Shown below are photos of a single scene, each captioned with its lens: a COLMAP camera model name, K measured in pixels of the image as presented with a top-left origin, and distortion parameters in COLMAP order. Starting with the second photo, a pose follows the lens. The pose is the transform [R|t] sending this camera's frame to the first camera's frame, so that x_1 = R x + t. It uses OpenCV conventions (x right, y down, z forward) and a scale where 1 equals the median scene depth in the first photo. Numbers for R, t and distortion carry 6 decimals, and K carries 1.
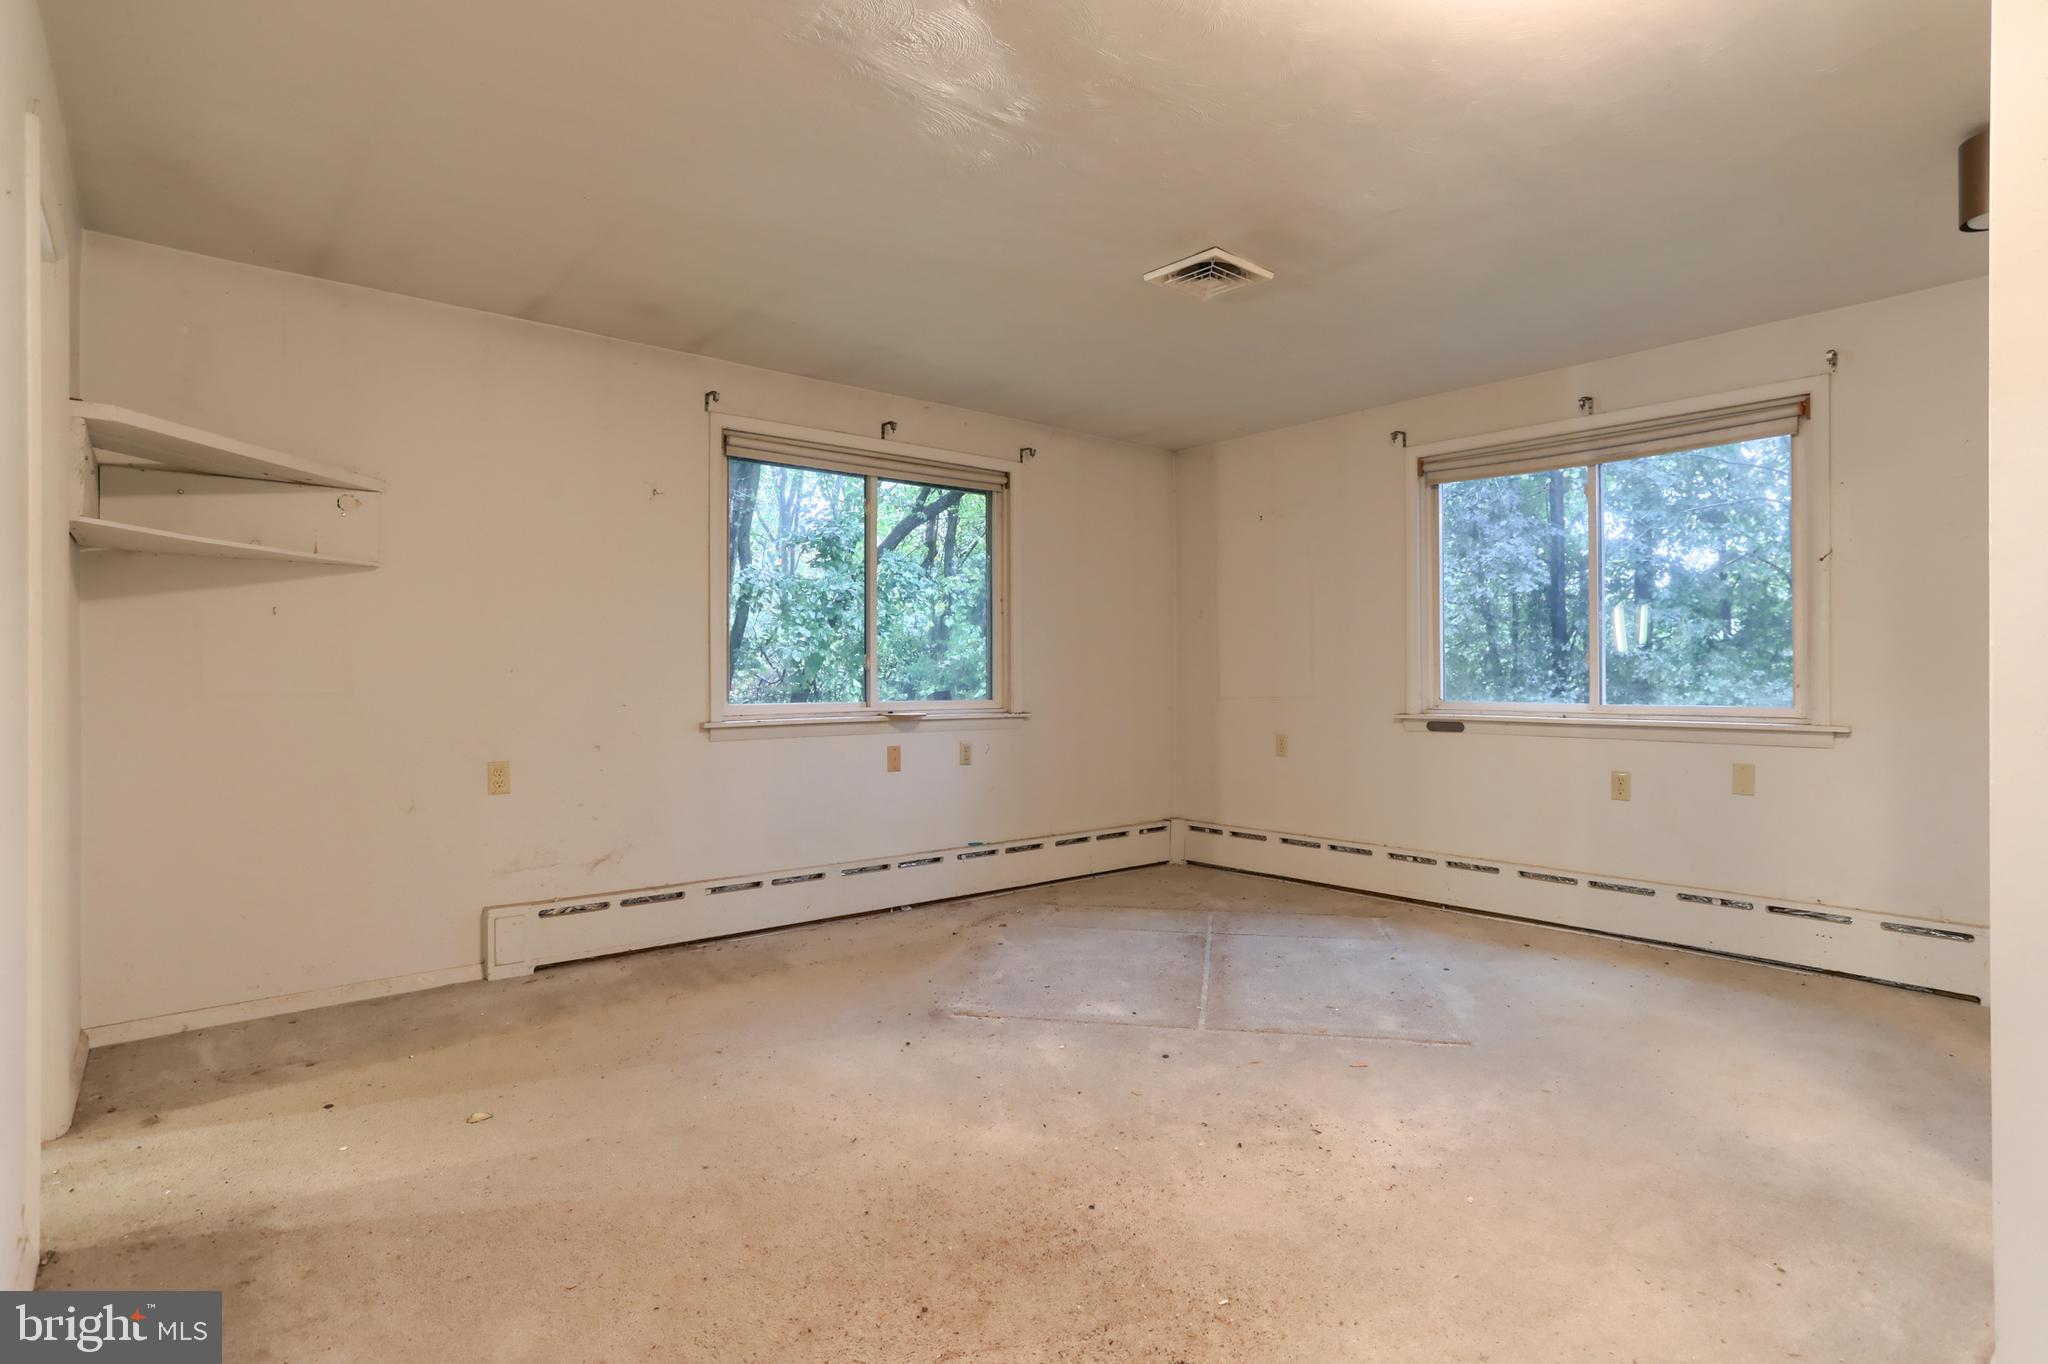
lens RADIAL K [[1032.3, 0, 1067.9], [0, 1032.3, 657.8], [0, 0, 1]] dist [-0.000216, 0.000535]
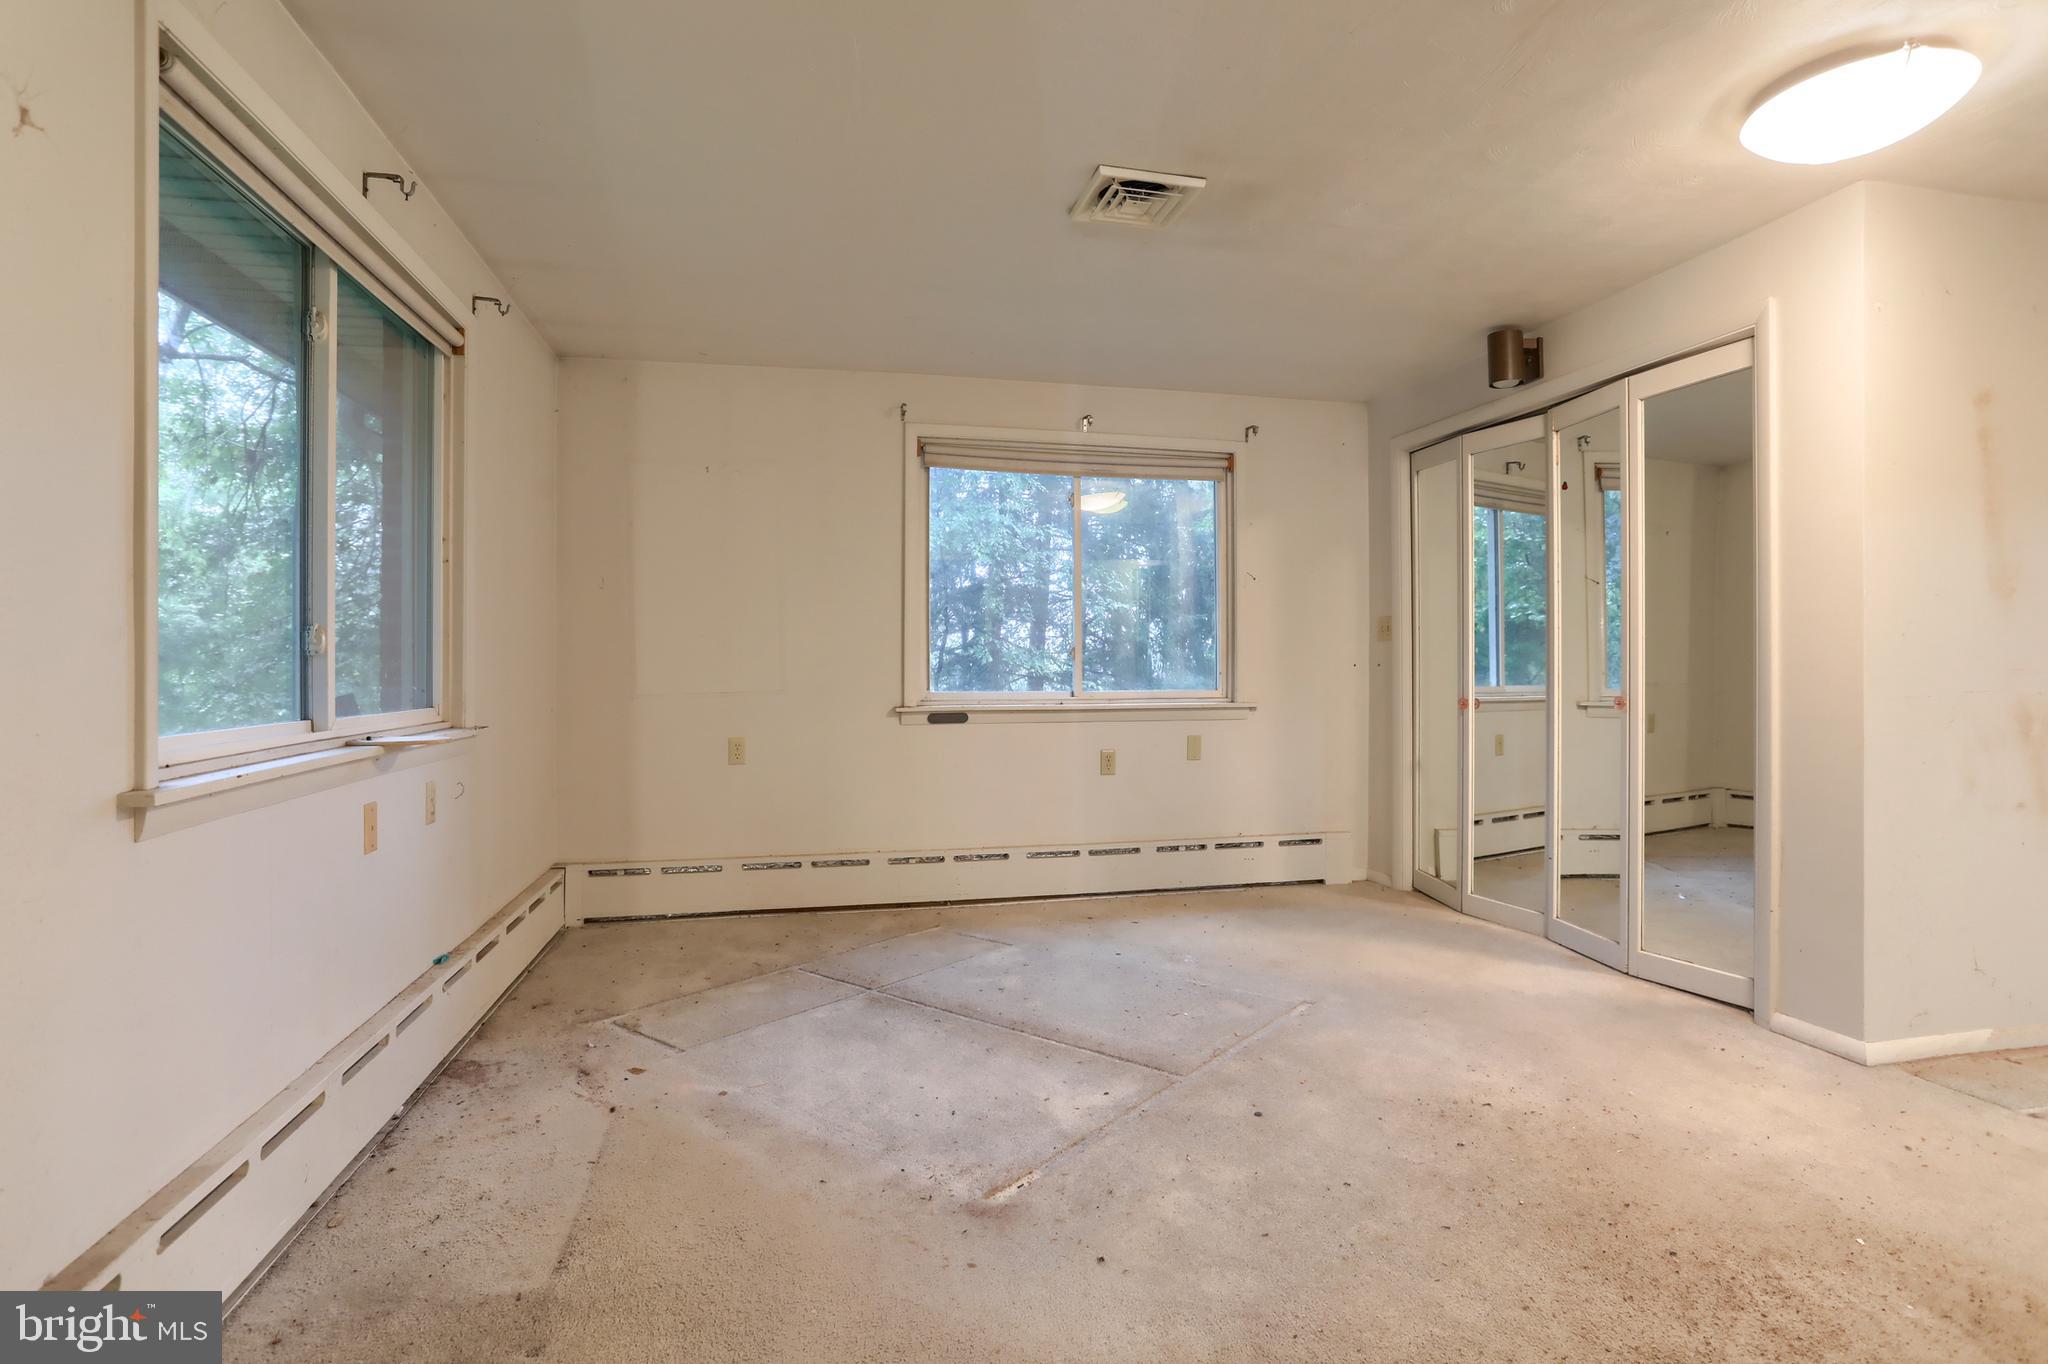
lens RADIAL K [[1020.6, 0, 1028.2], [0, 1020.6, 659.6], [0, 0, 1]] dist [-0.036278, 0.000978]
pose [[0.486757, 0.006614, 0.873512, -0.477622], [-0.014593, 0.999893, 0.000561, 0.010702], [-0.873416, -0.013020, 0.486802, 0.509020]]
